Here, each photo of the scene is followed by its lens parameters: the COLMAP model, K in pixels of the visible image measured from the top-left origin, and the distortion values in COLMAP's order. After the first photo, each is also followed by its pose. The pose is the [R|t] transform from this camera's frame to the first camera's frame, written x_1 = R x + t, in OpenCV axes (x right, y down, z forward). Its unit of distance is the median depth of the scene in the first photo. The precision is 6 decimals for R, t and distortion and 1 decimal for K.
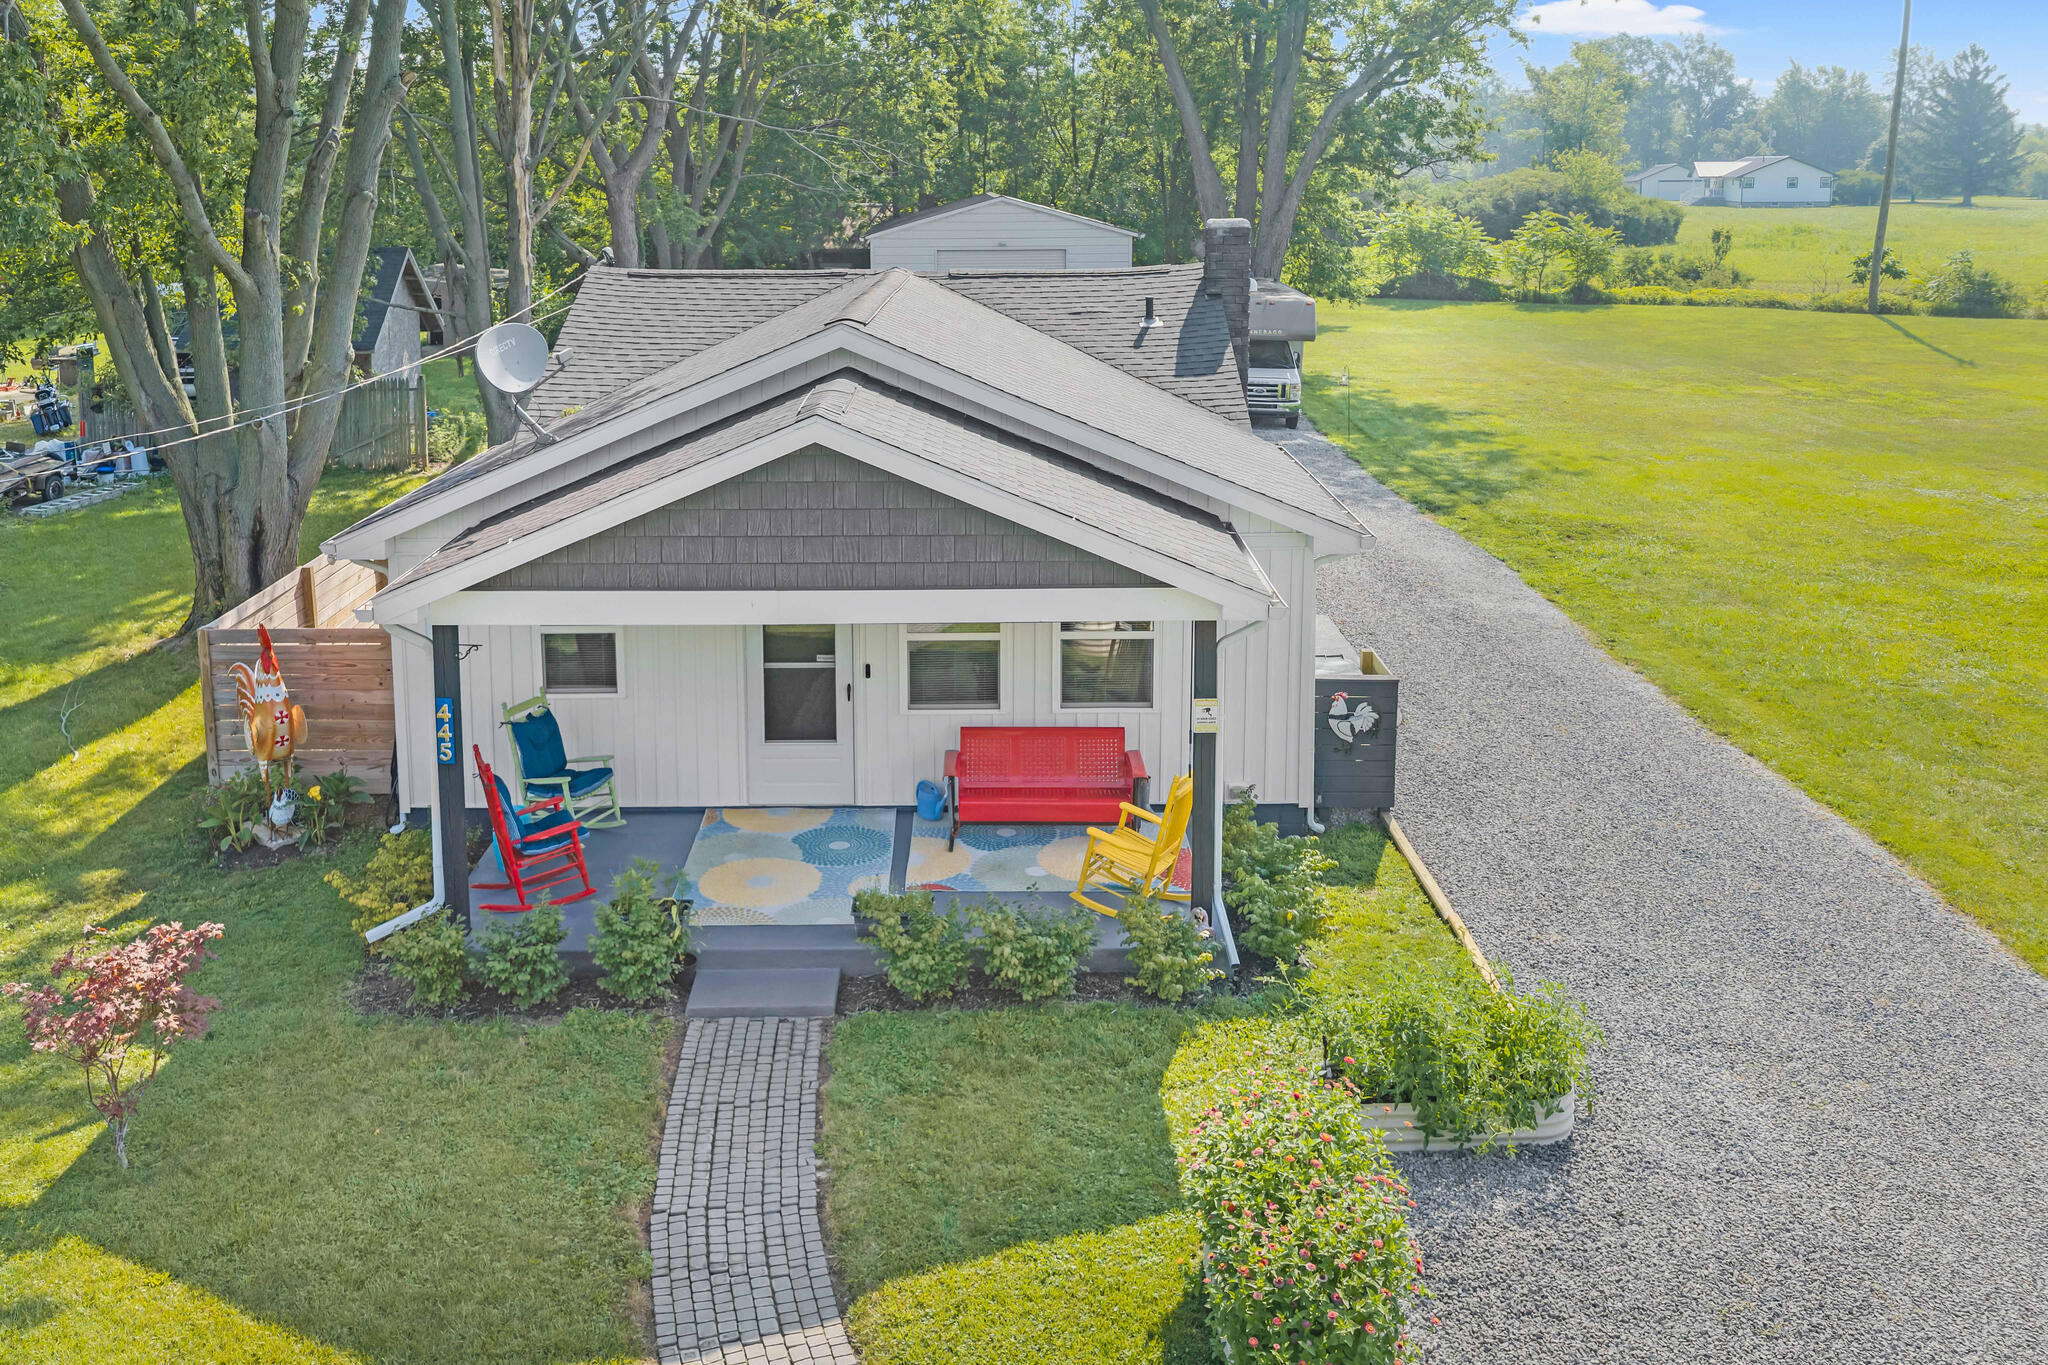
lens RADIAL K [[1679.3, 0, 1024.0], [0, 1679.3, 682.5], [0, 0, 1]] dist [0.024086, -0.046465]
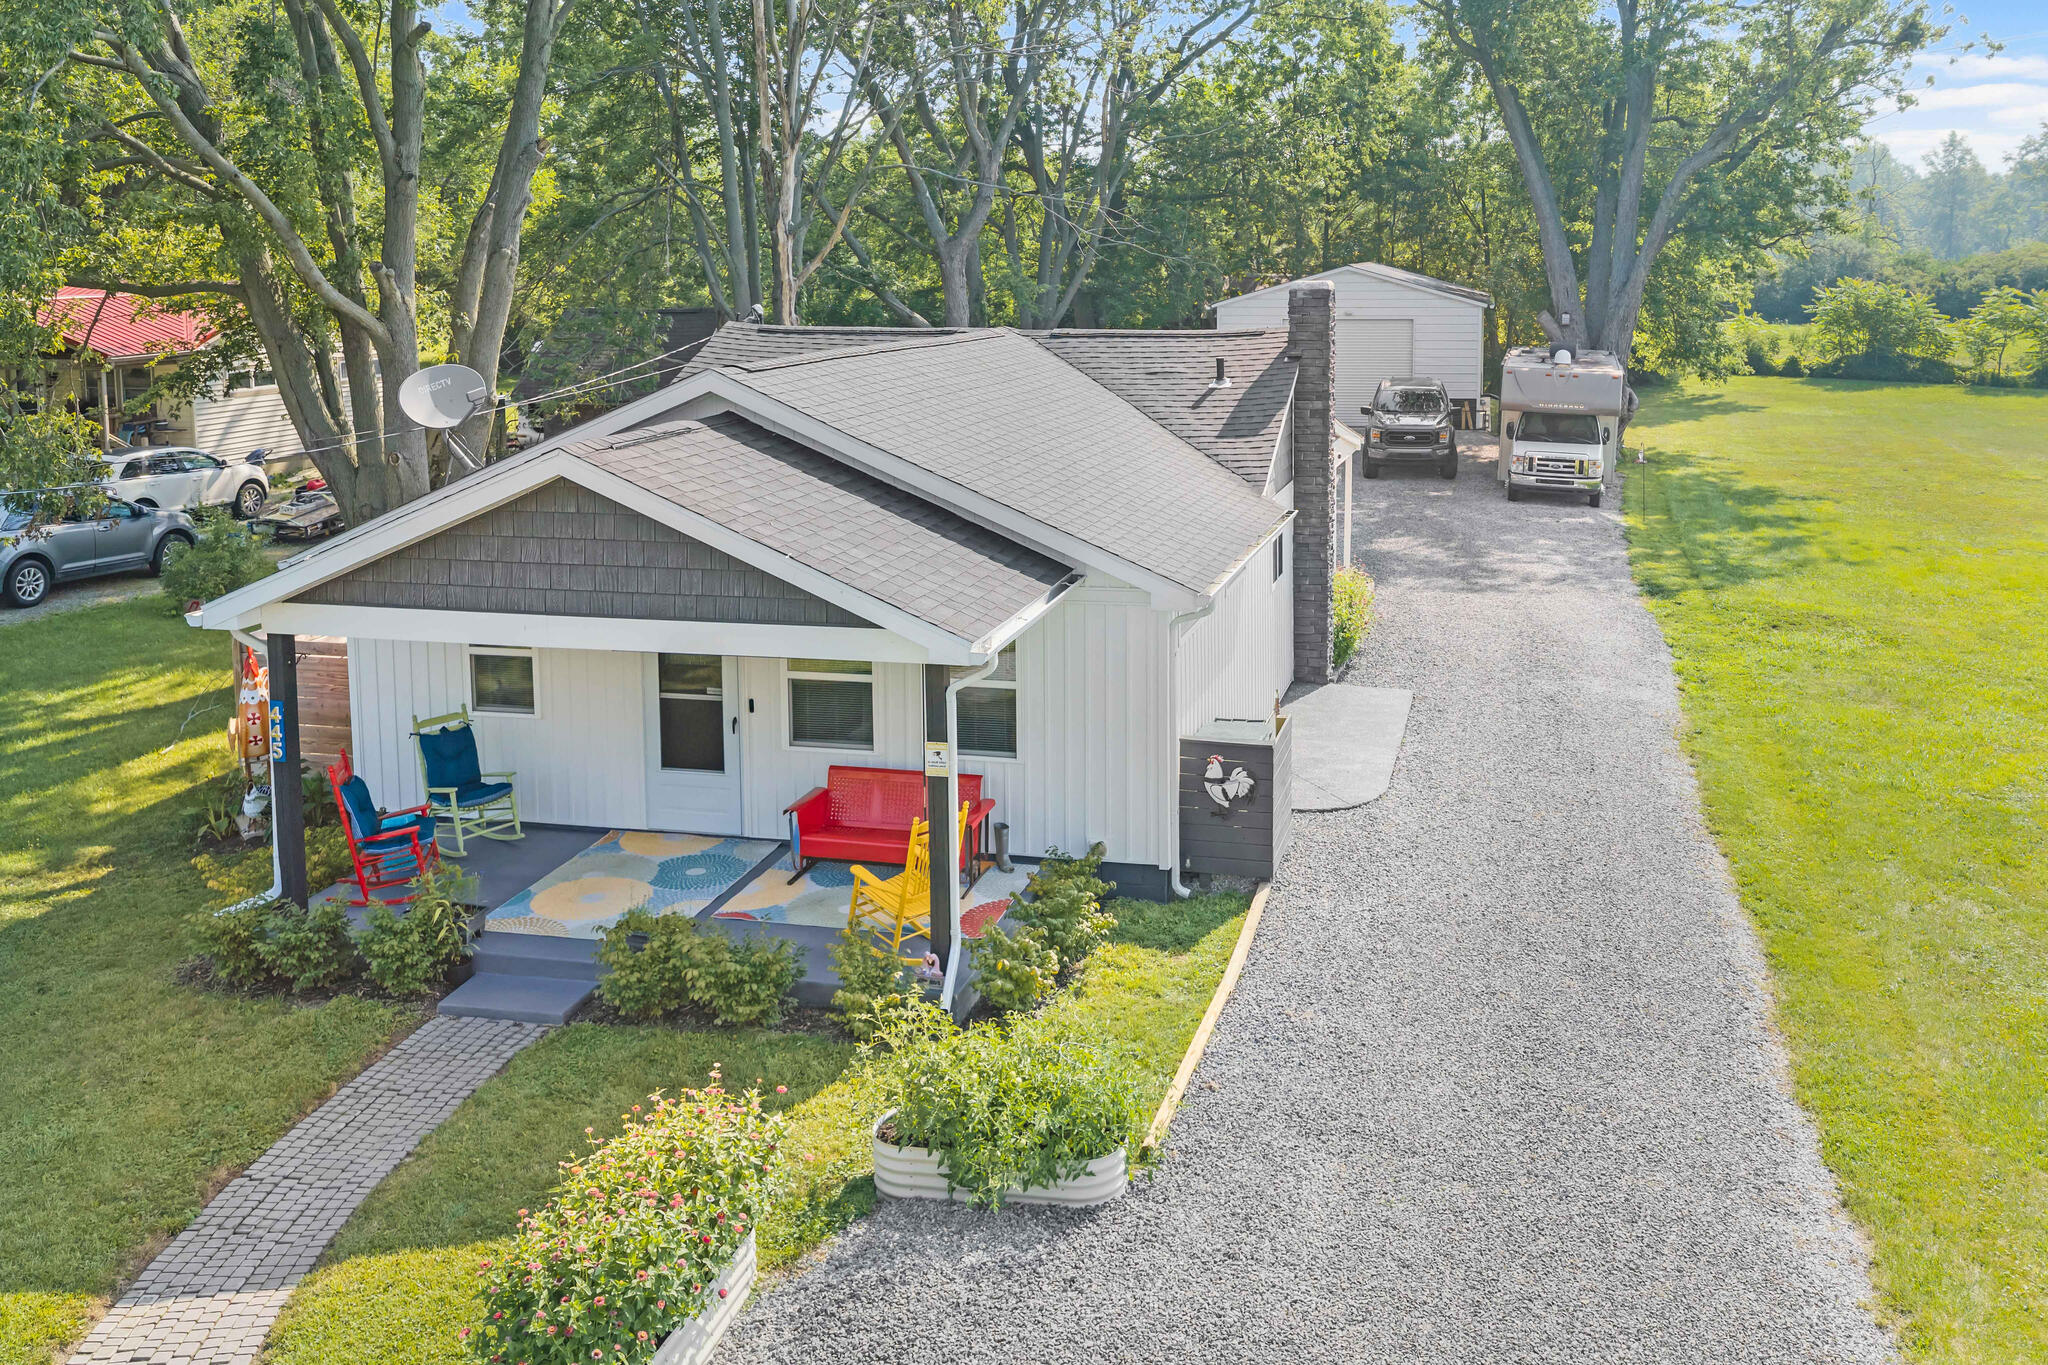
lens RADIAL K [[1691.1, 0, 1016.2], [0, 1691.1, 687.2], [0, 0, 1]] dist [0.010132, -0.014941]
pose [[0.980196, 0.054730, -0.190314, 0.265911], [-0.061633, 0.997632, -0.030537, 0.003609], [0.188192, 0.041662, 0.981248, 0.012147]]
